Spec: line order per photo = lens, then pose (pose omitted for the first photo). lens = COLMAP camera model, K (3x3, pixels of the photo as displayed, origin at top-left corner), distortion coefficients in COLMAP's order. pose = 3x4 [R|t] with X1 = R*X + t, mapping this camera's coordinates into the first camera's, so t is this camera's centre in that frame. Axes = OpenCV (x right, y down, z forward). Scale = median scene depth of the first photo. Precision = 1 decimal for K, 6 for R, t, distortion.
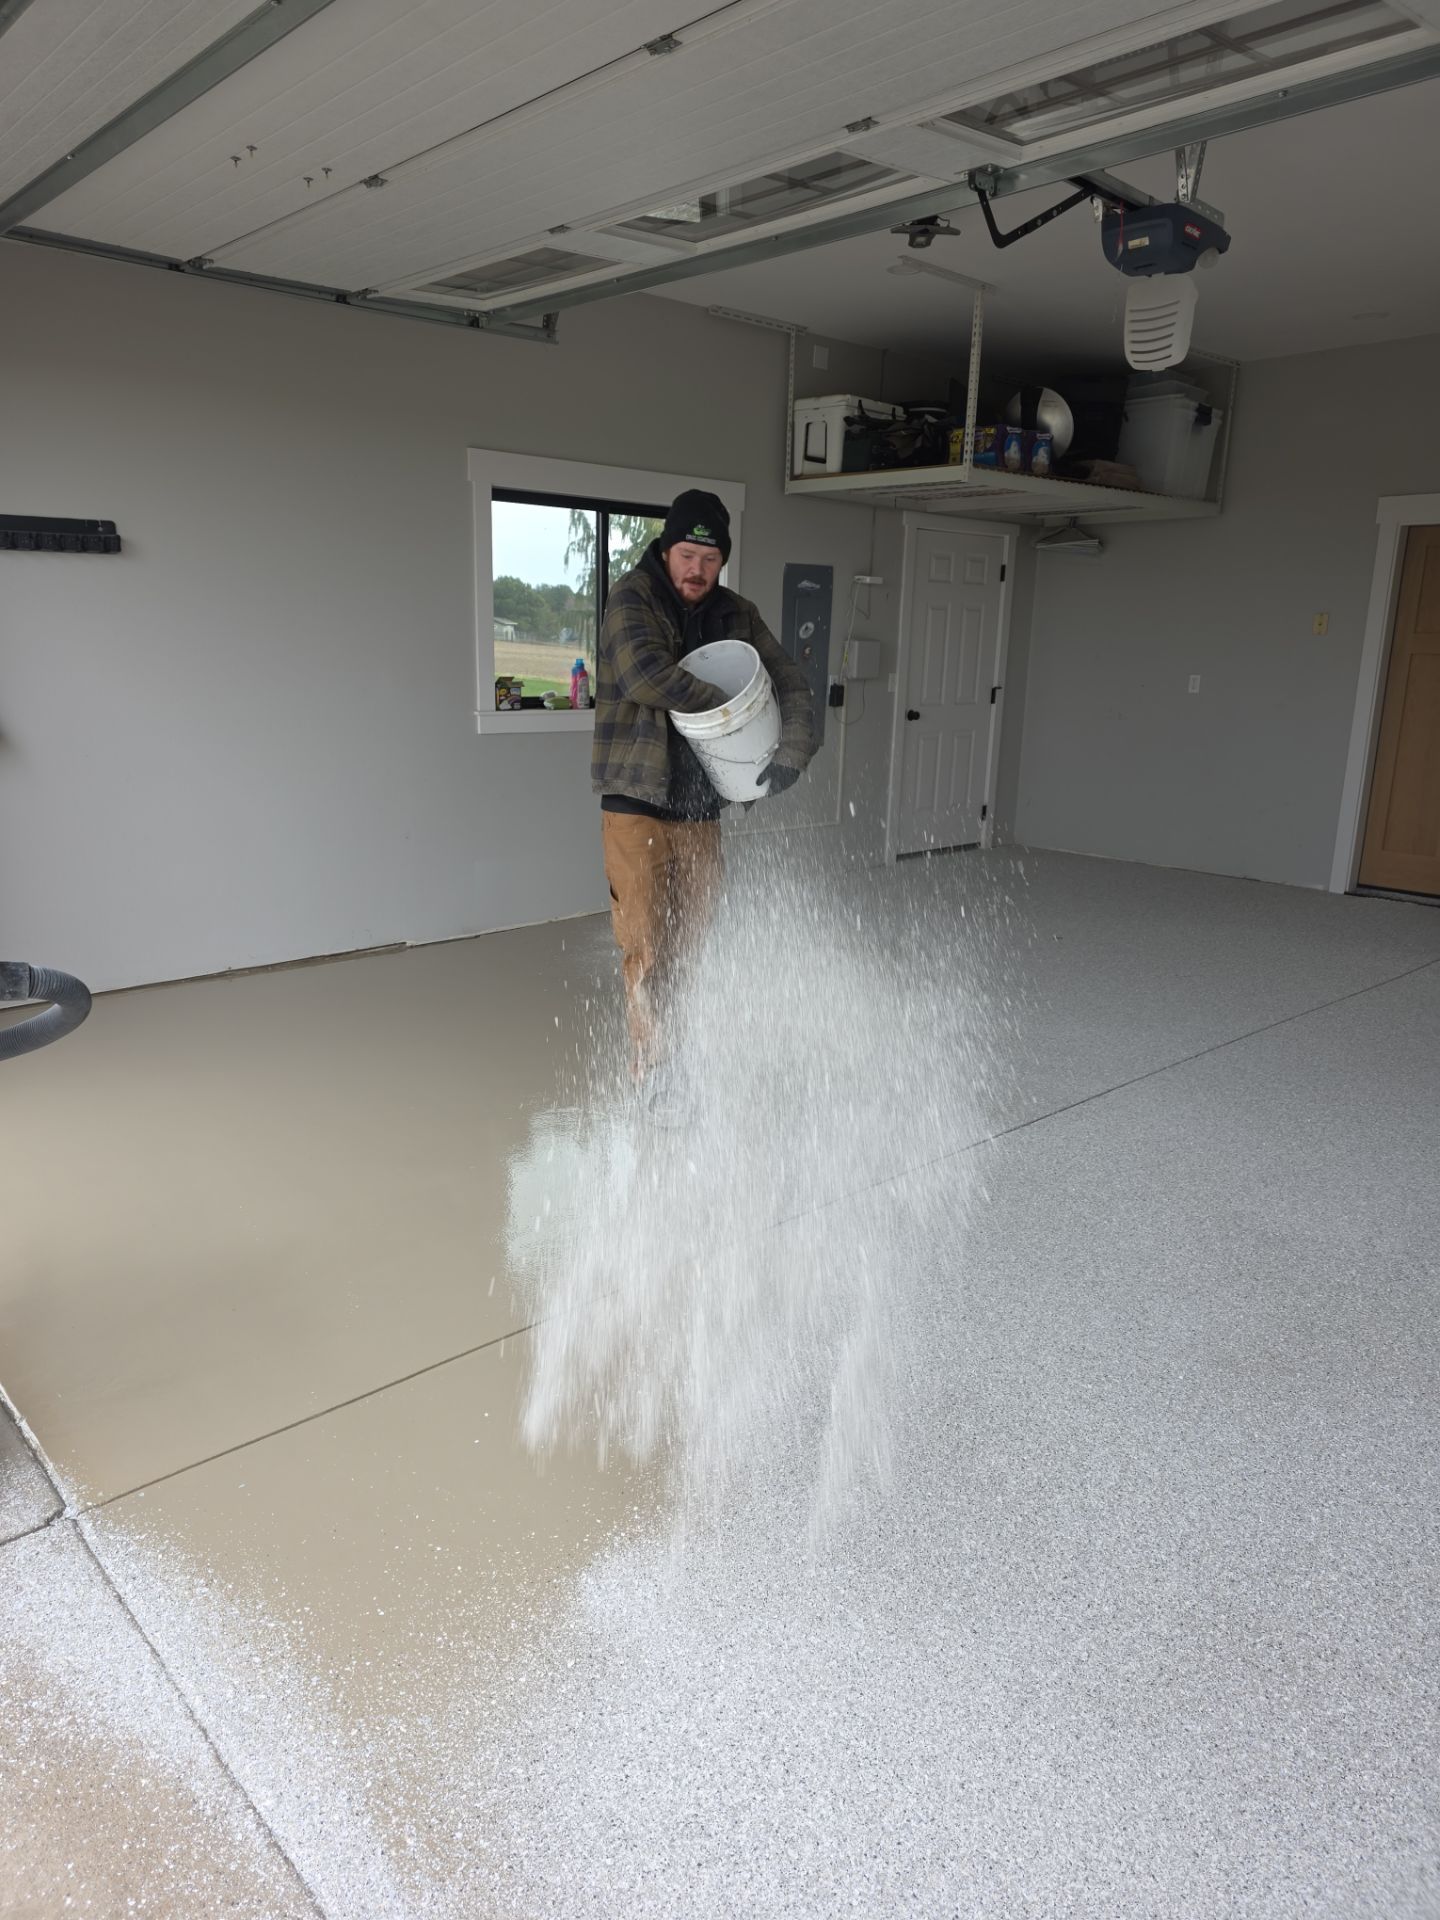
lens RADIAL K [[1236.6, 0, 720.0], [0, 1236.6, 960.0], [0, 0, 1]] dist [0.002653, 0.000509]
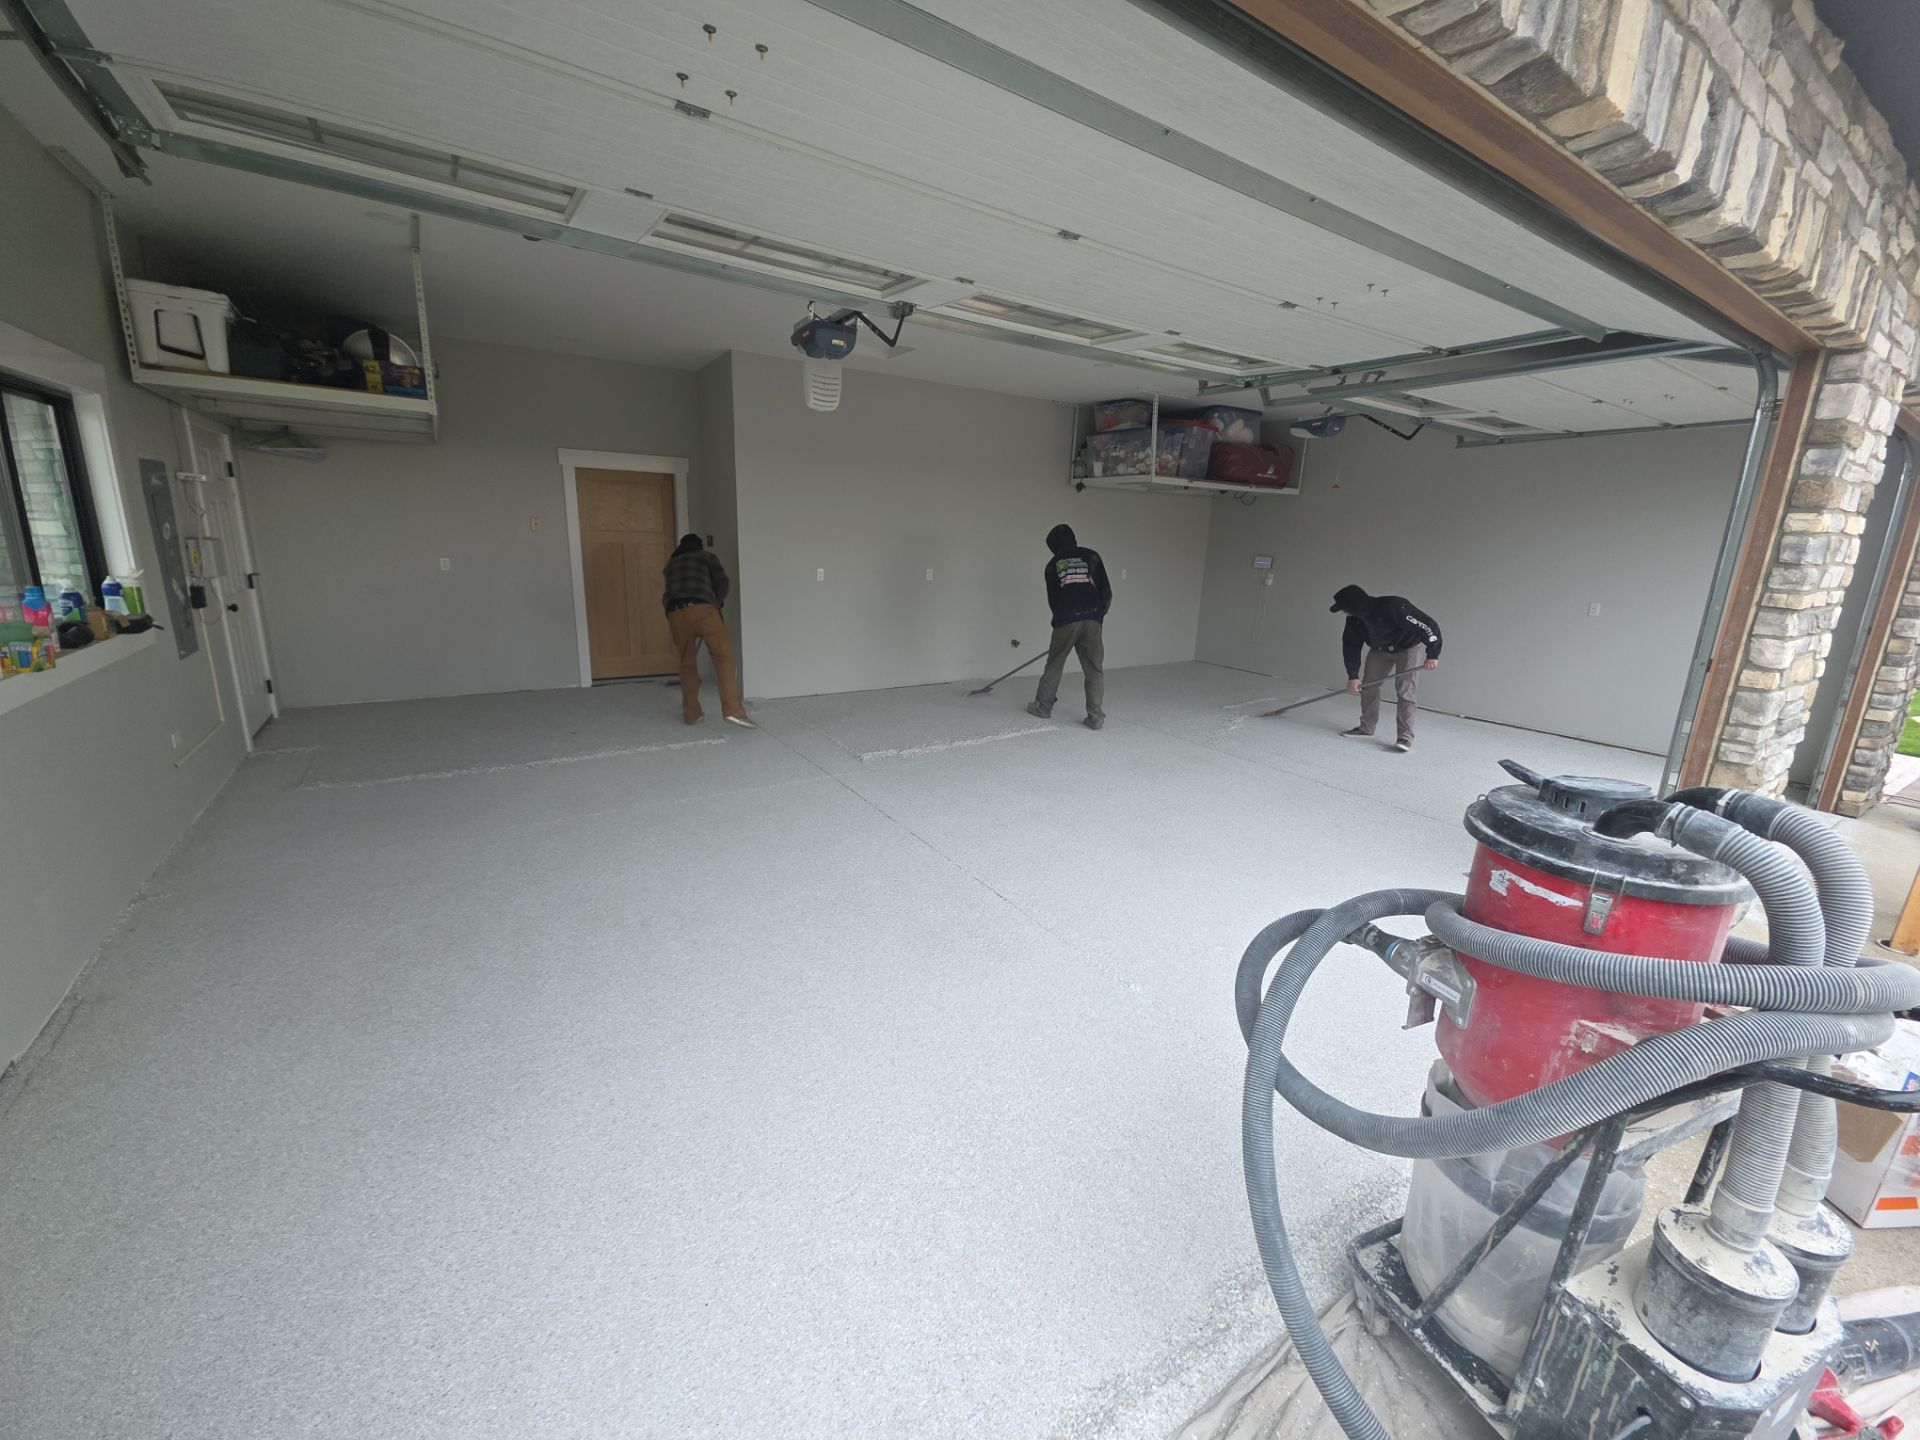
lens RADIAL K [[757.6, 0, 960.0], [0, 757.6, 720.0], [0, 0, 1]] dist [0.001100, -0.003860]
pose [[0.194187, -0.241386, 0.950802, -0.425496], [0.226182, 0.954154, 0.196042, -0.110965], [-0.954533, 0.176985, 0.239882, 0.334895]]
